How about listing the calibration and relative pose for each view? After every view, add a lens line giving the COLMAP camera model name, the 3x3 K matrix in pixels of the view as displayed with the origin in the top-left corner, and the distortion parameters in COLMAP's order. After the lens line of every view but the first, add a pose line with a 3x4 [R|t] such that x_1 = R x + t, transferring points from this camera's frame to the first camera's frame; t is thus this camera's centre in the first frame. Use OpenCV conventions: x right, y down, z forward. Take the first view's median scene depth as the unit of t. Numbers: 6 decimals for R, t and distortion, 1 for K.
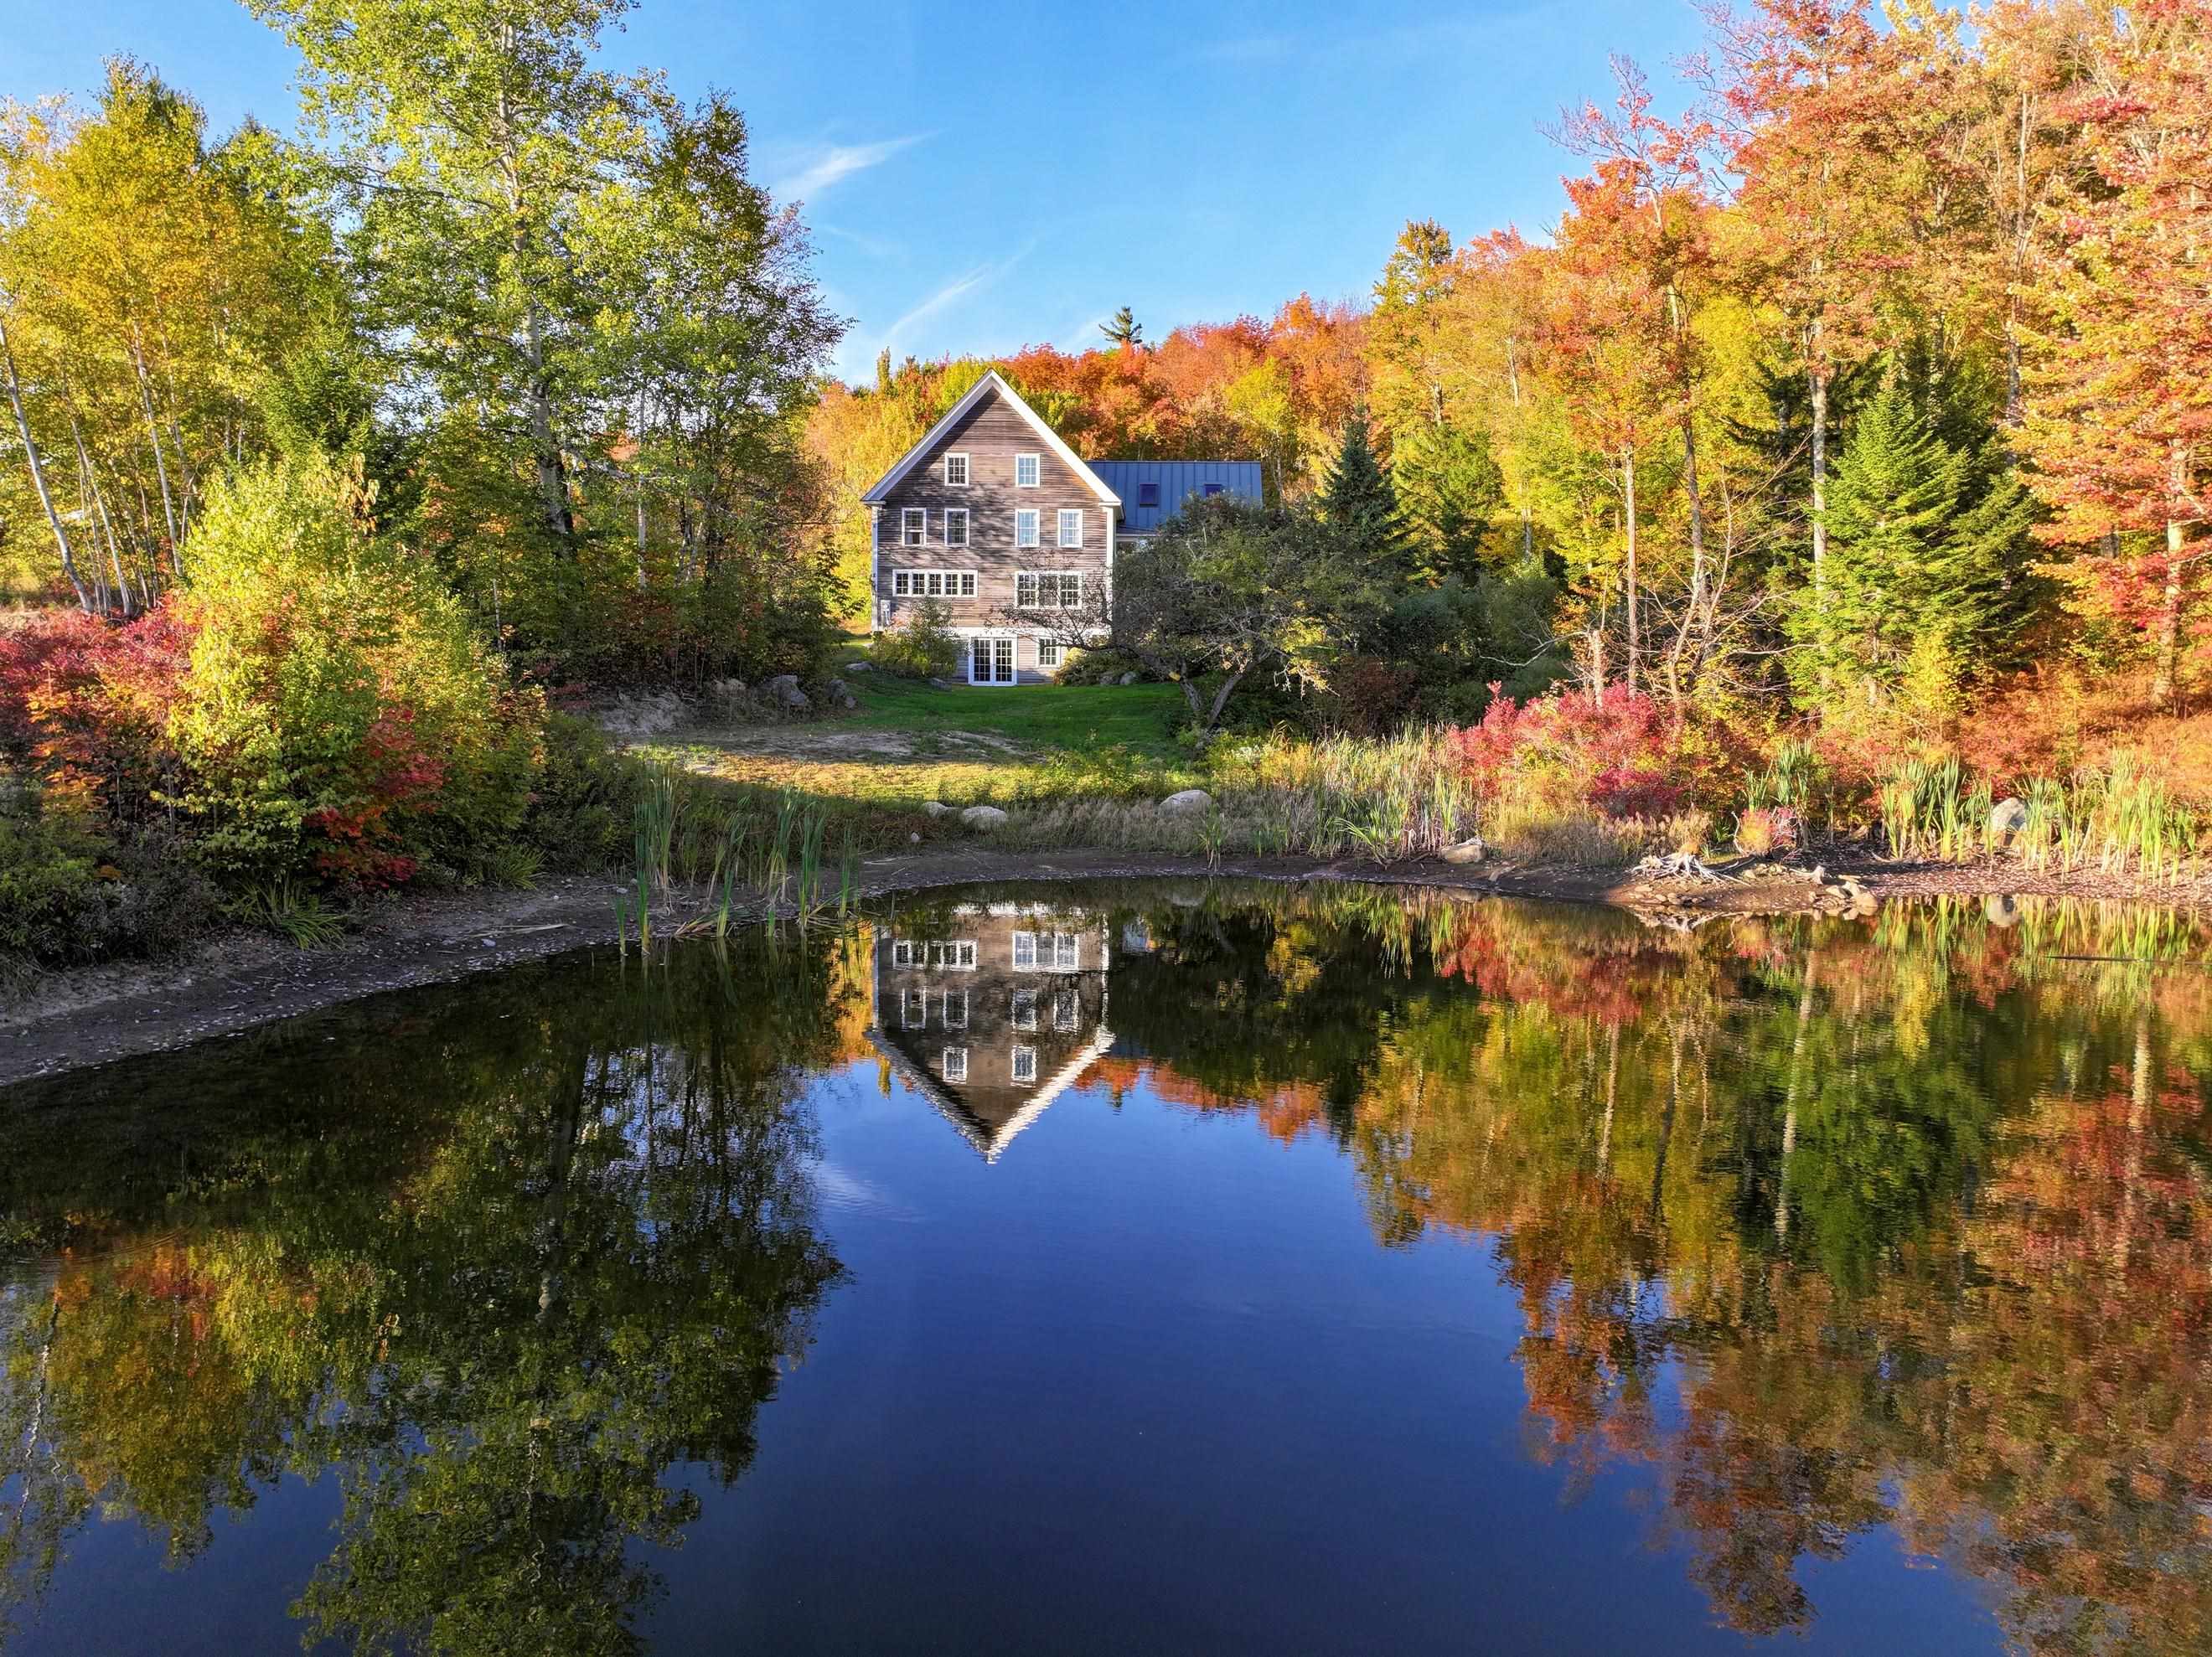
lens RADIAL K [[1550.0, 0, 1098.5], [0, 1550.0, 836.8], [0, 0, 1]] dist [-0.001520, 0.018070]
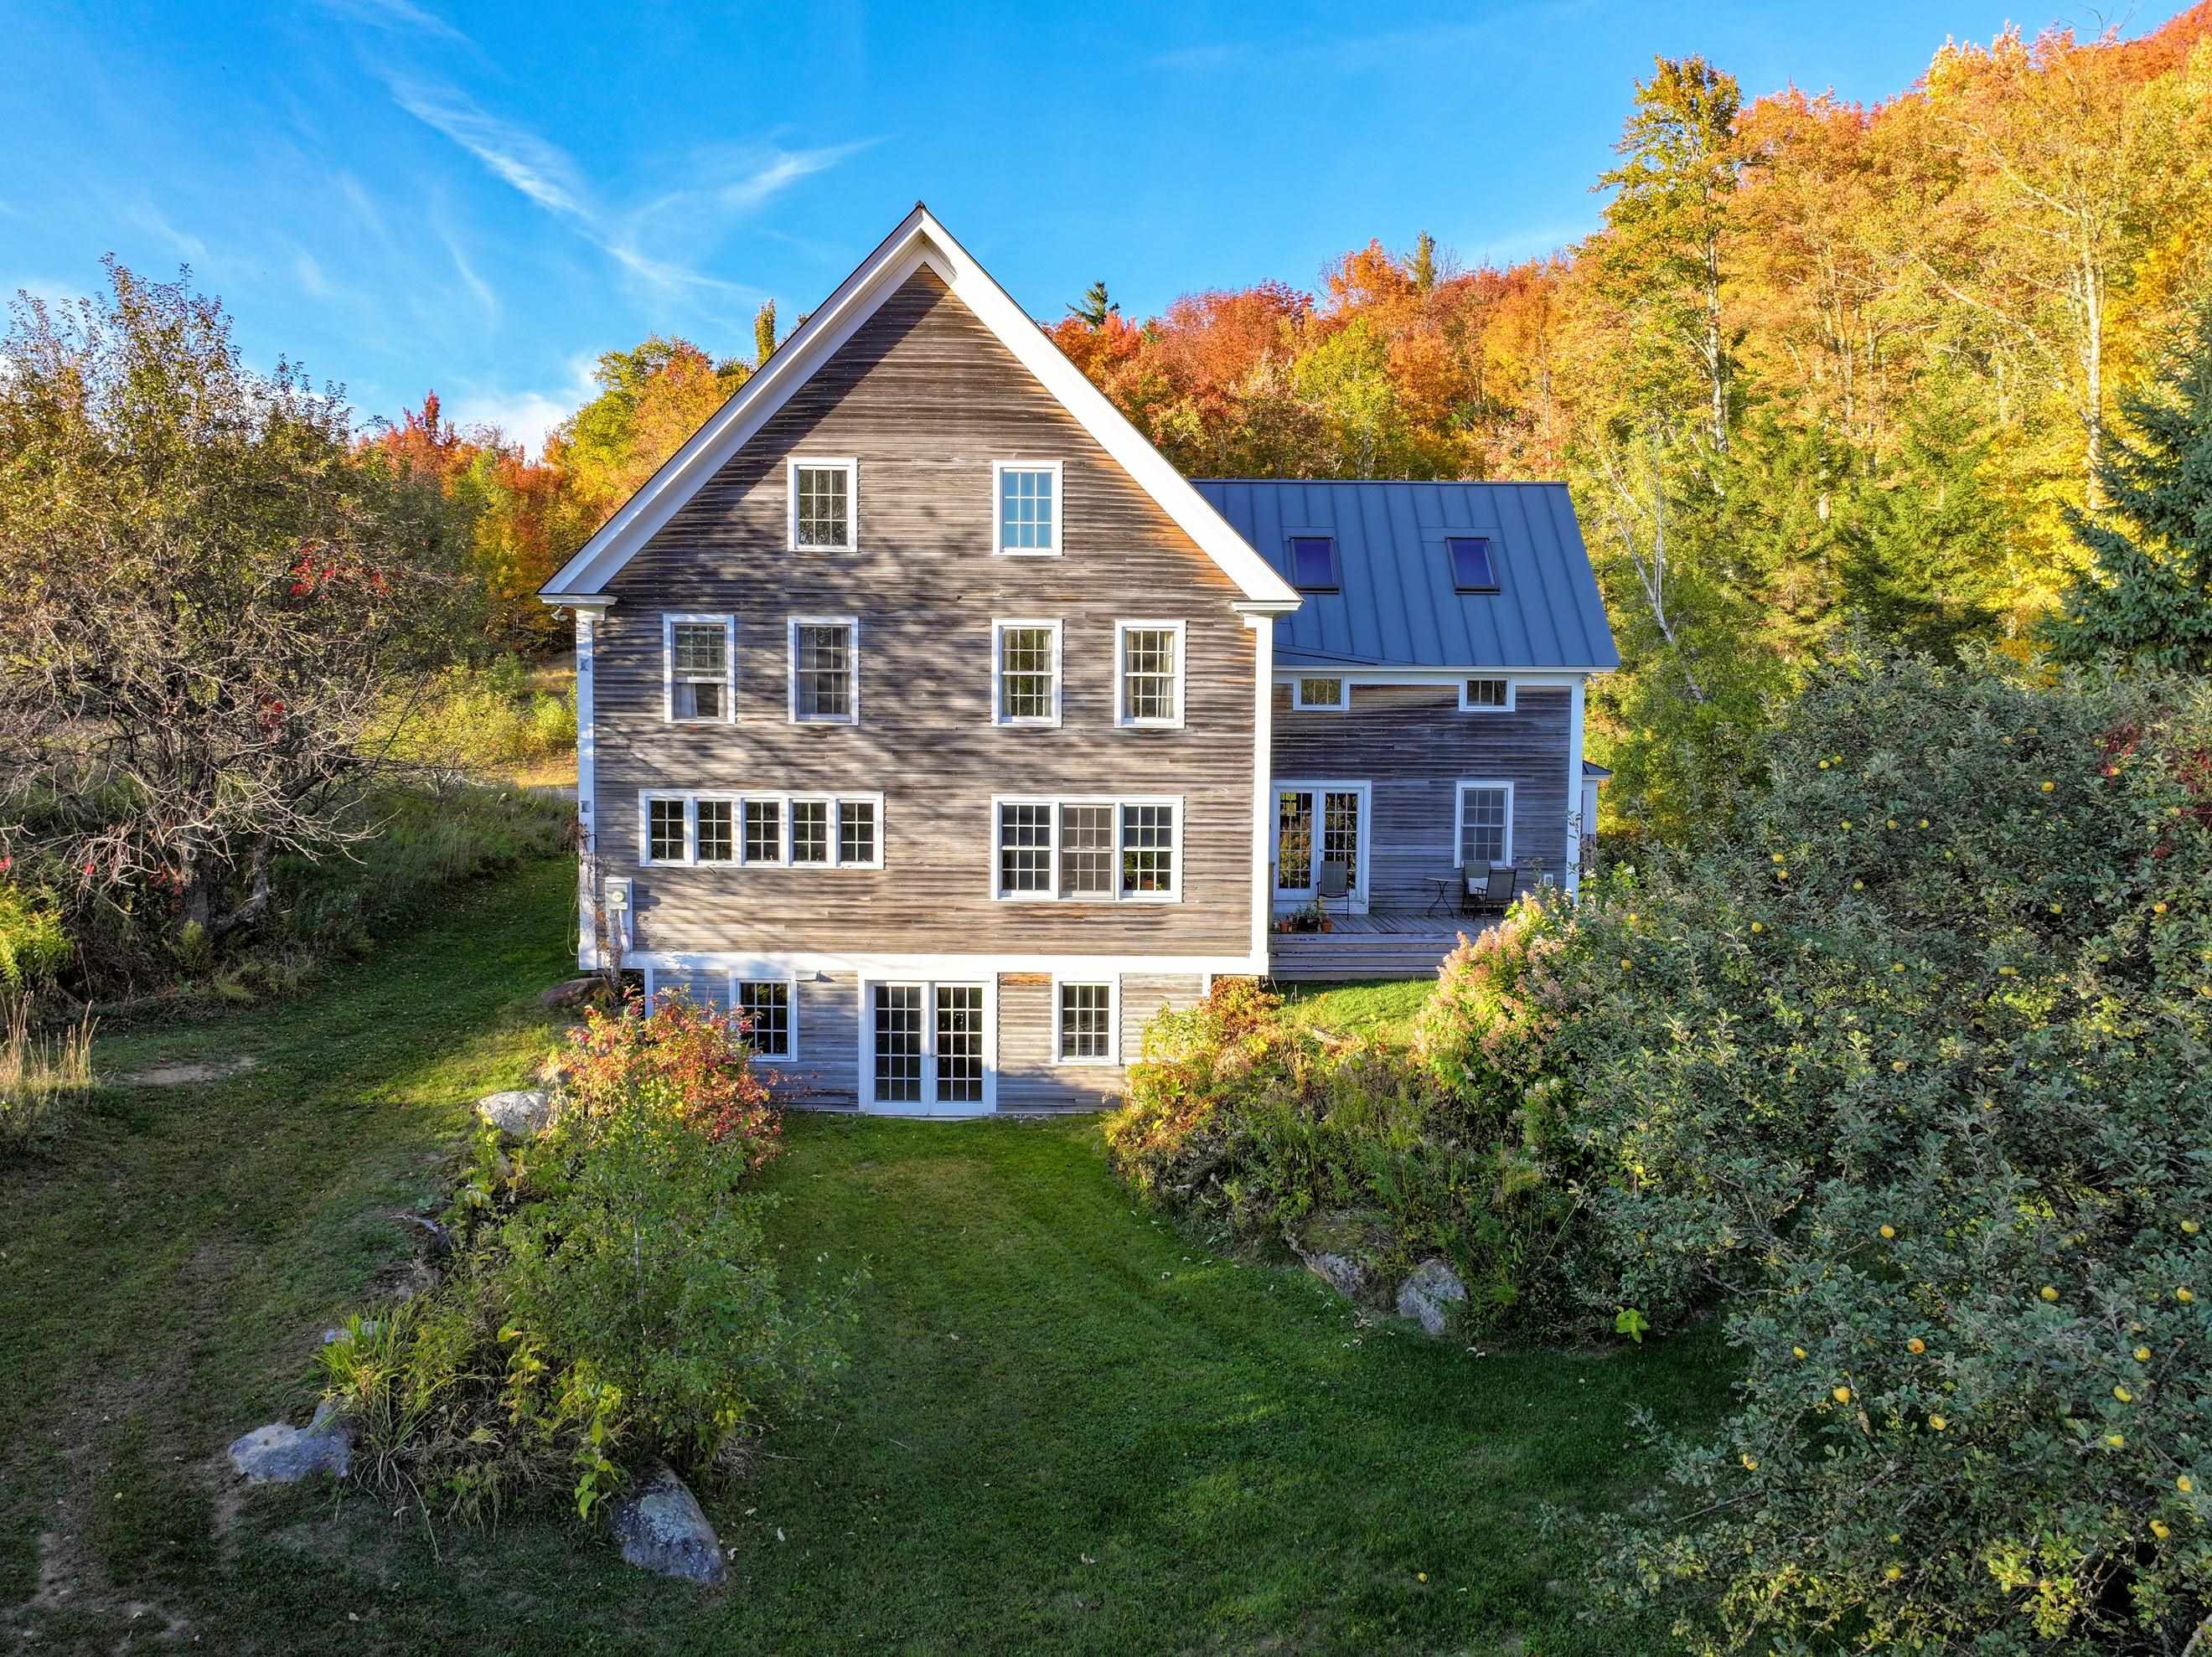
lens RADIAL K [[1550.0, 0, 1113.2], [0, 1550.0, 821.1], [0, 0, 1]] dist [-0.001520, 0.018070]
pose [[0.999085, -0.001304, 0.042754, -0.041472], [0.001871, 0.999911, -0.013227, -0.160895], [-0.042733, 0.013295, 0.998998, 0.650093]]
